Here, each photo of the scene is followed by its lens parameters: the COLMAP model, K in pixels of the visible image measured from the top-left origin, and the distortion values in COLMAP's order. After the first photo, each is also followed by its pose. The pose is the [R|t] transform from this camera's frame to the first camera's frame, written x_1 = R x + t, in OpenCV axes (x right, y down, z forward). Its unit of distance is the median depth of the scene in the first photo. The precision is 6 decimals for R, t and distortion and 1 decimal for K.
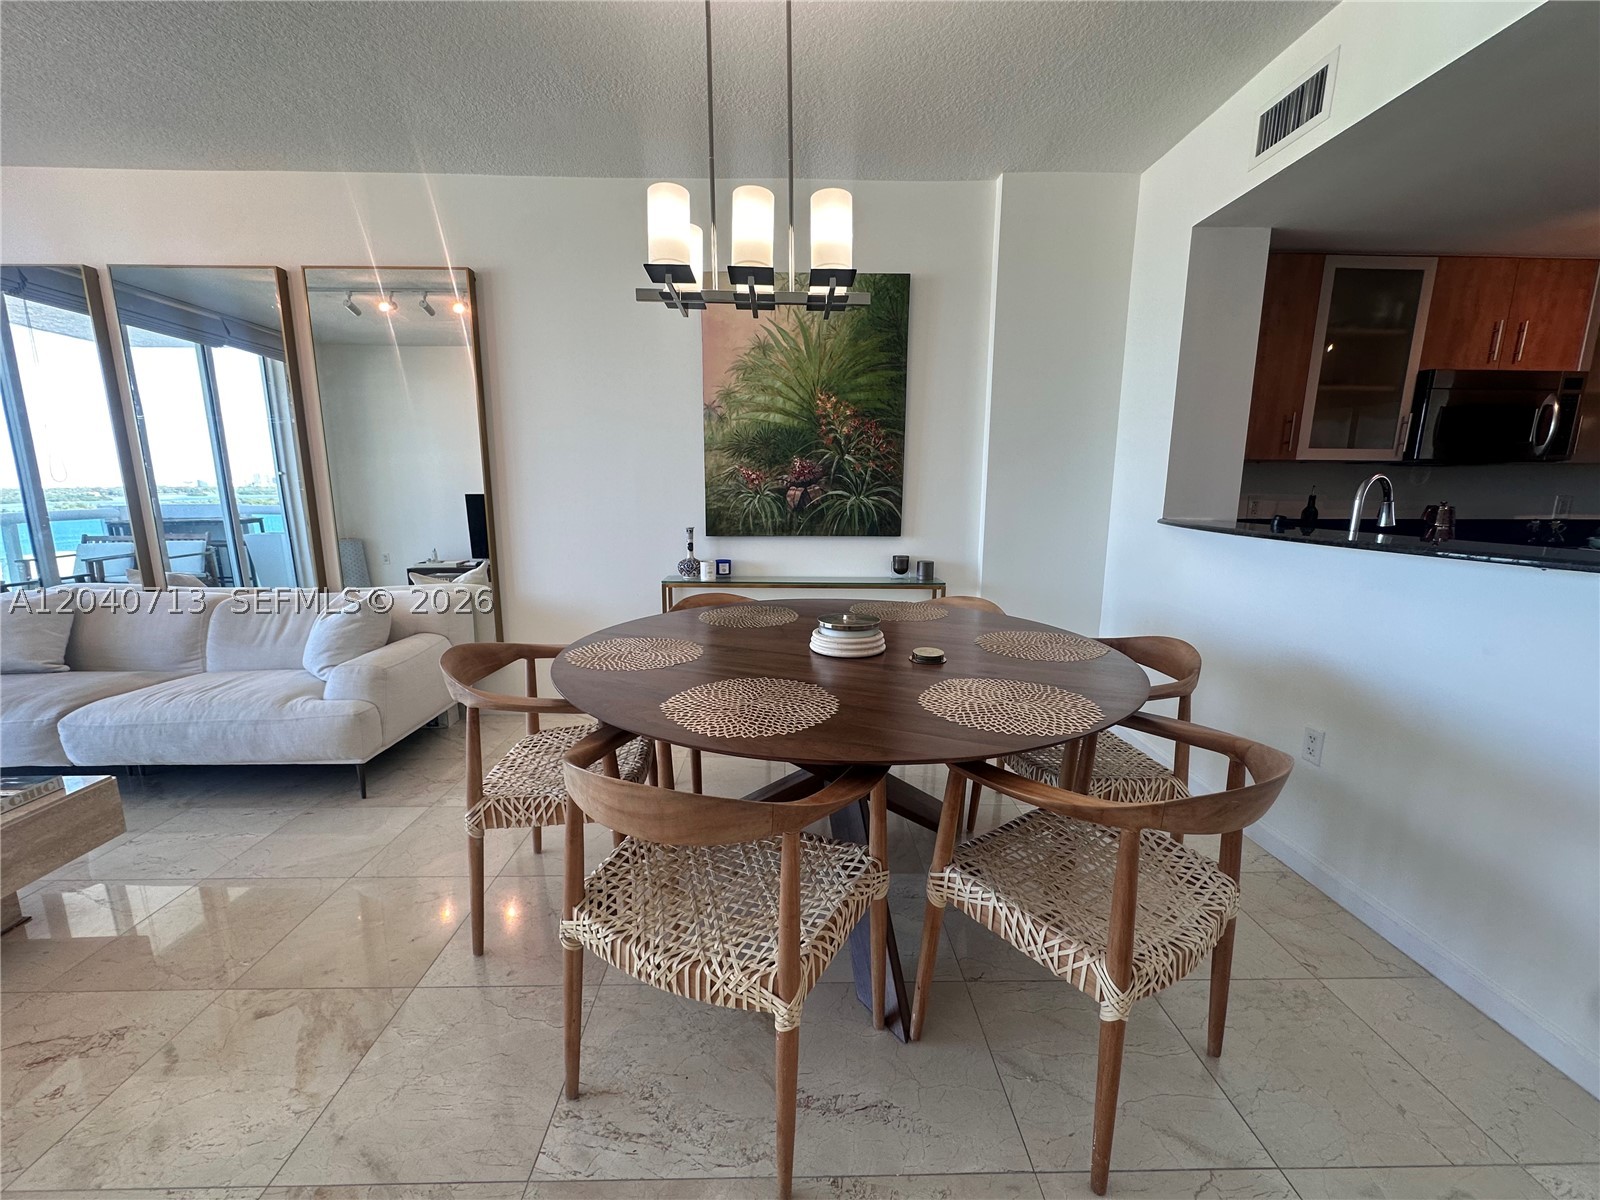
lens RADIAL K [[635.9, 0, 800.2], [0, 635.9, 603.5], [0, 0, 1]] dist [-0.002634, -0.000184]
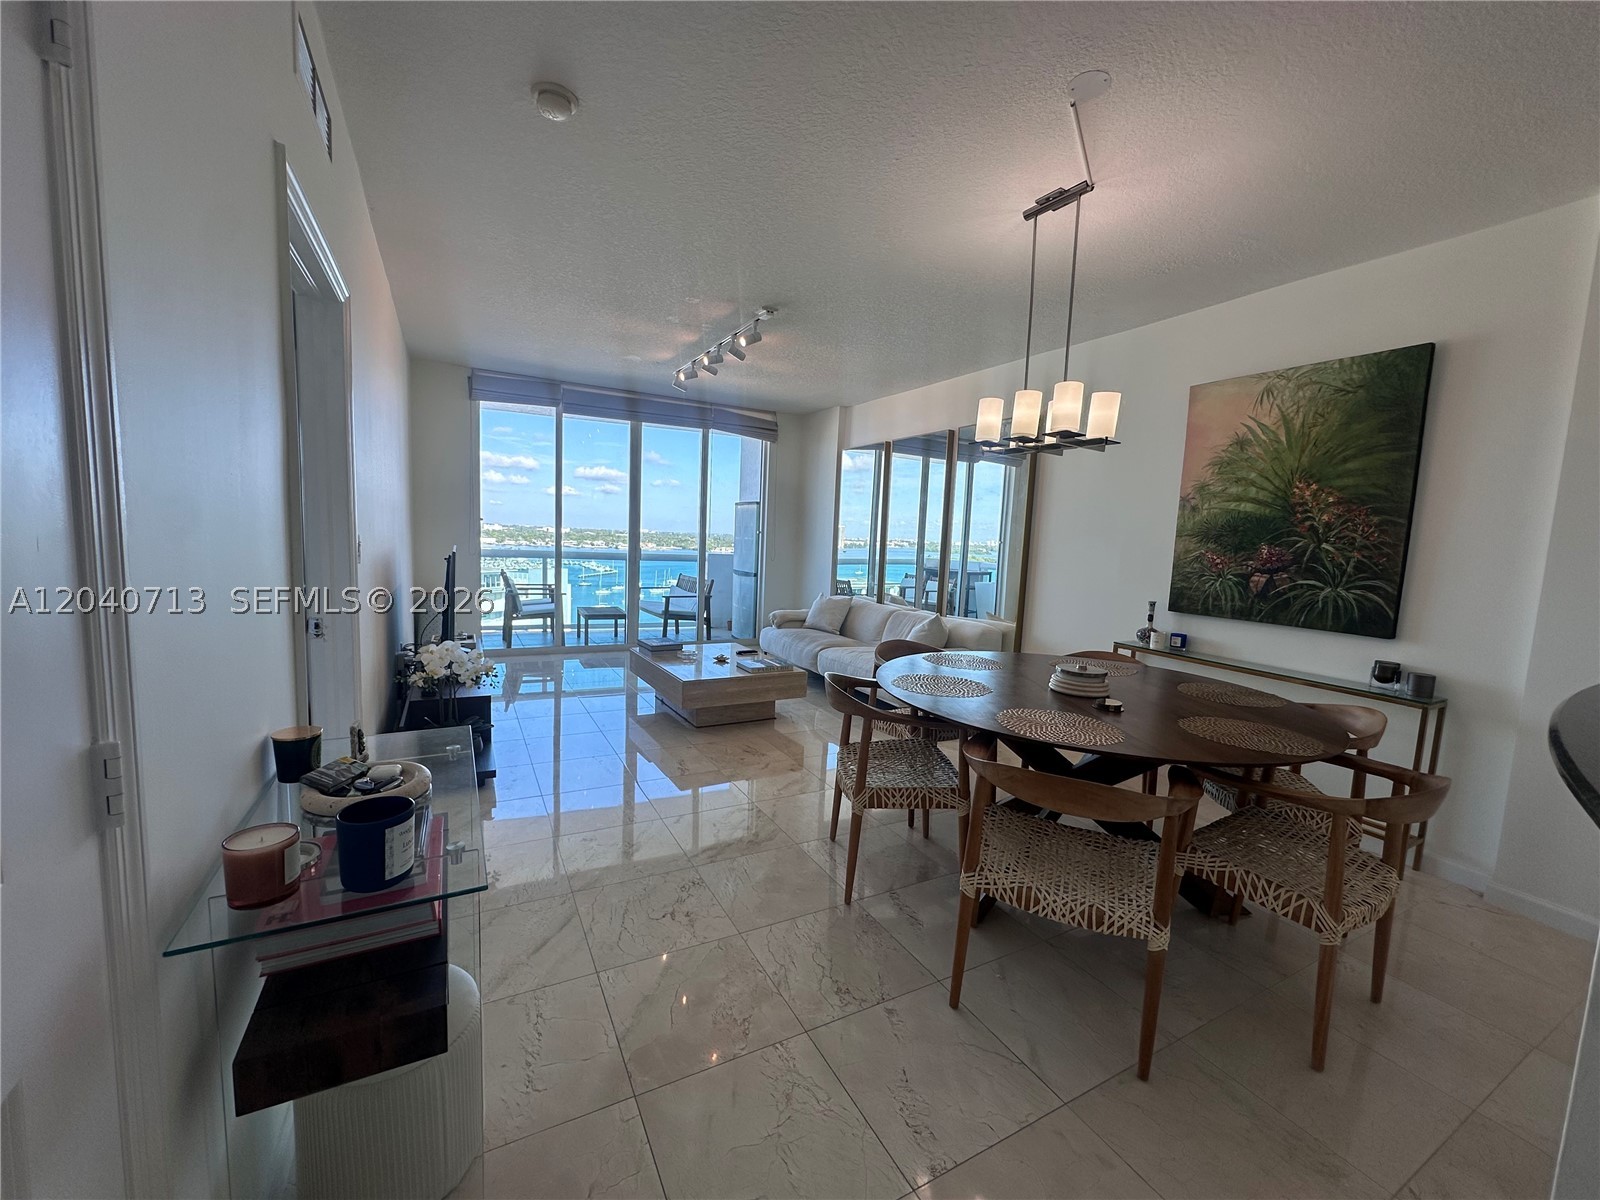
lens RADIAL K [[635.9, 0, 800.2], [0, 635.9, 603.5], [0, 0, 1]] dist [-0.002634, -0.000184]
pose [[0.451892, 0.112208, -0.884988, 0.565963], [-0.202843, 0.978996, 0.020552, -0.010054], [0.868705, 0.170226, 0.465161, -0.091966]]
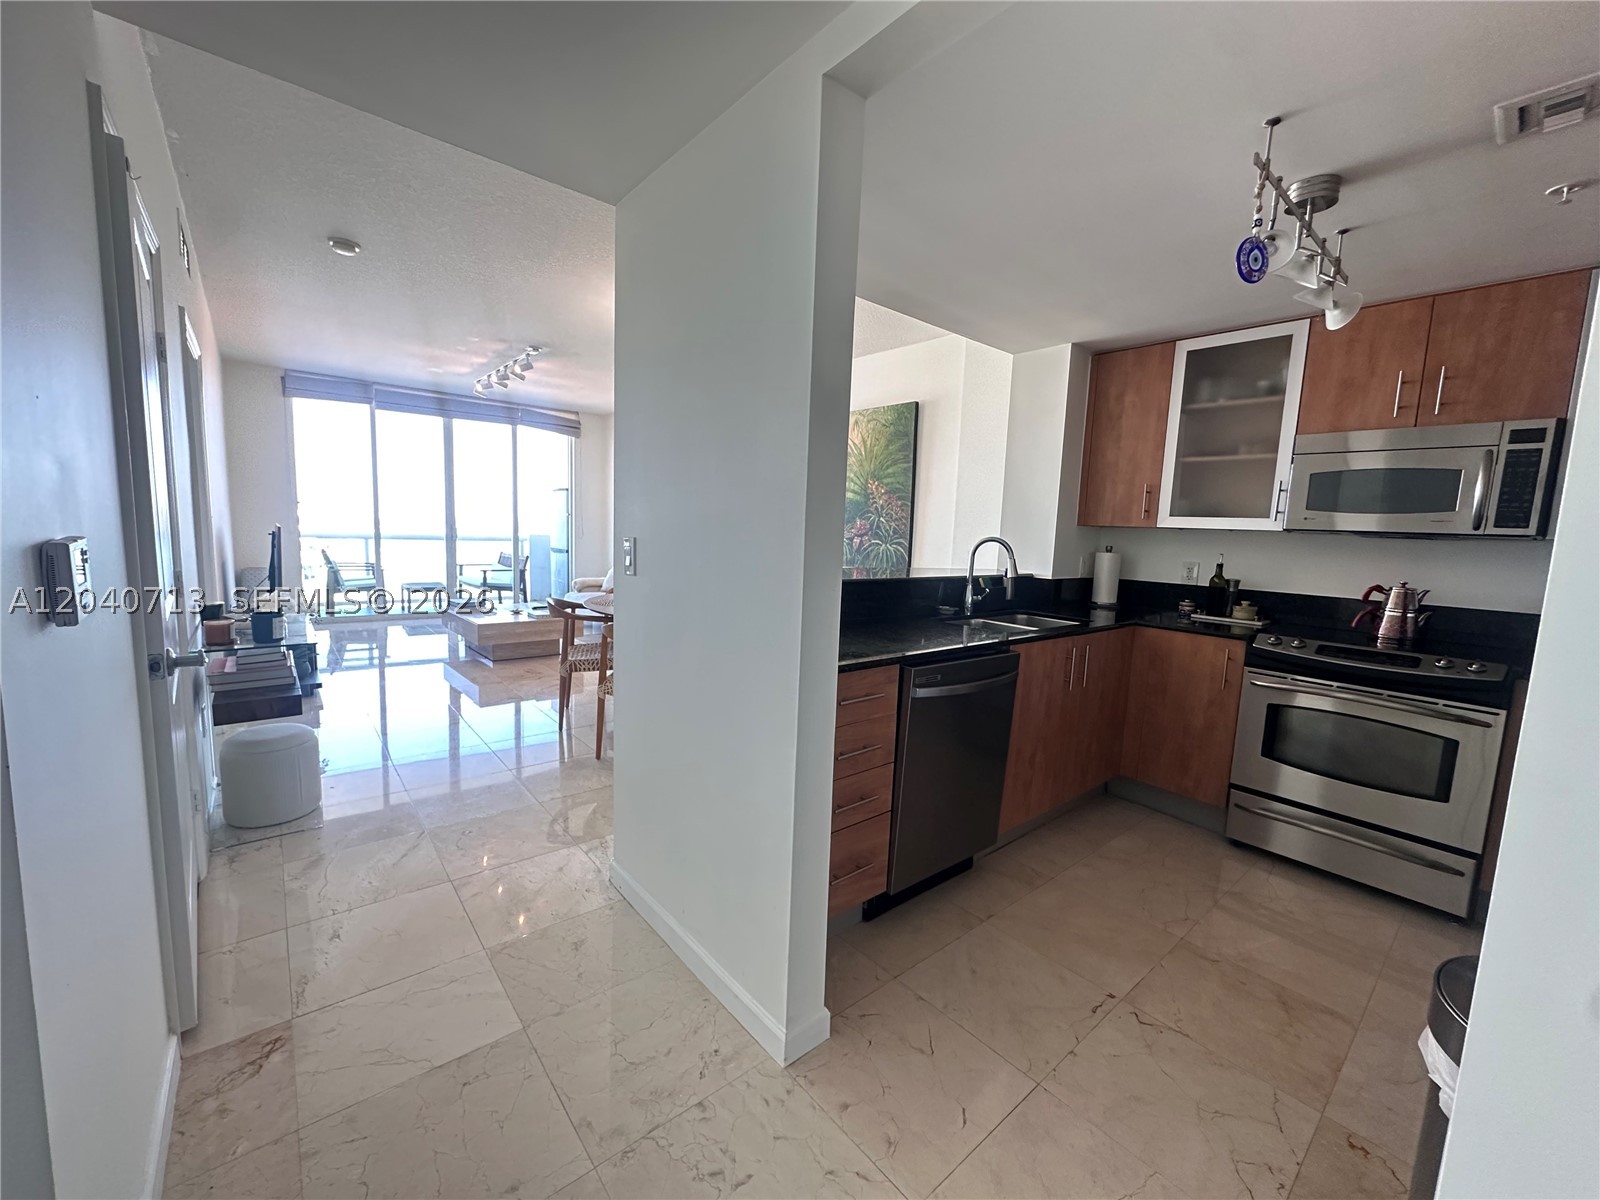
lens RADIAL K [[635.9, 0, 800.2], [0, 635.9, 603.5], [0, 0, 1]] dist [-0.002634, -0.000184]
pose [[0.624009, 0.115528, -0.772830, 1.181788], [-0.179116, 0.983825, 0.002445, 0.003960], [0.760612, 0.136900, 0.634608, -0.107046]]
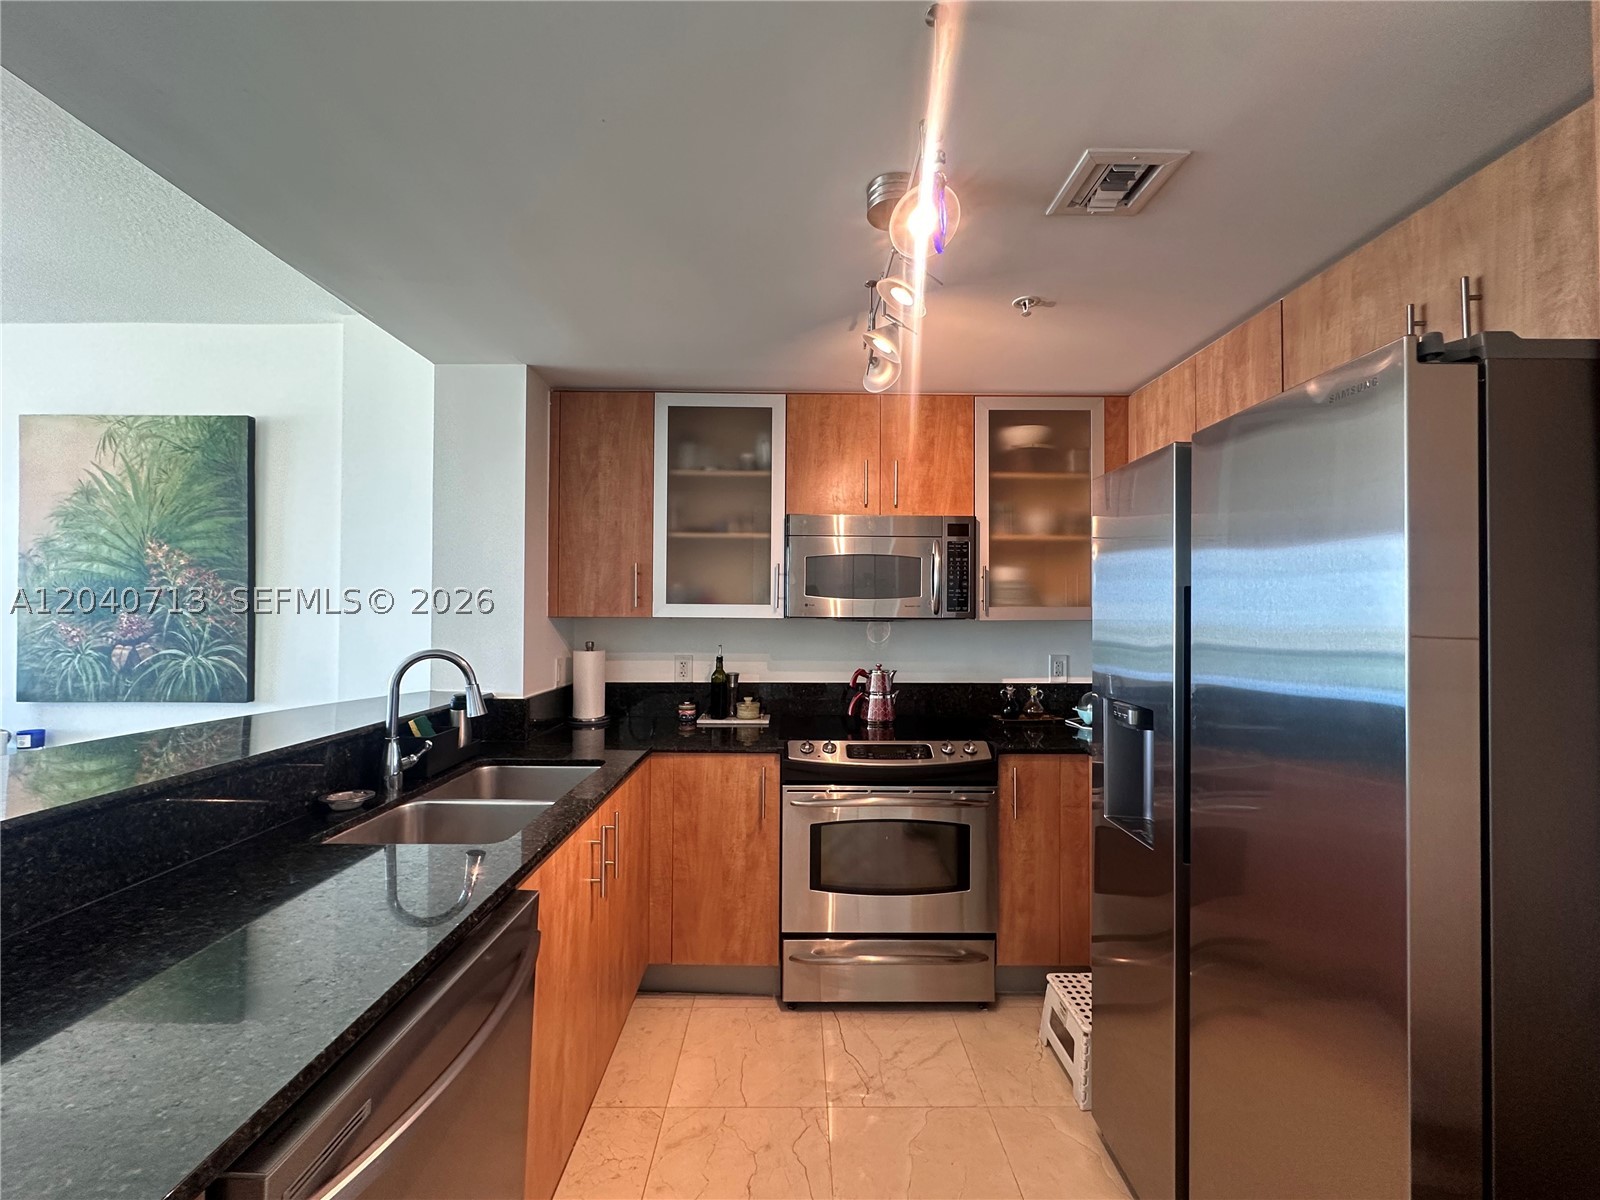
lens RADIAL K [[635.9, 0, 800.2], [0, 635.9, 603.5], [0, 0, 1]] dist [-0.002634, -0.000184]
pose [[0.999857, 0.000957, -0.016906, 0.940323], [-0.004243, 0.980710, -0.195424, -0.076099], [0.016393, 0.195467, 0.980573, 0.164189]]
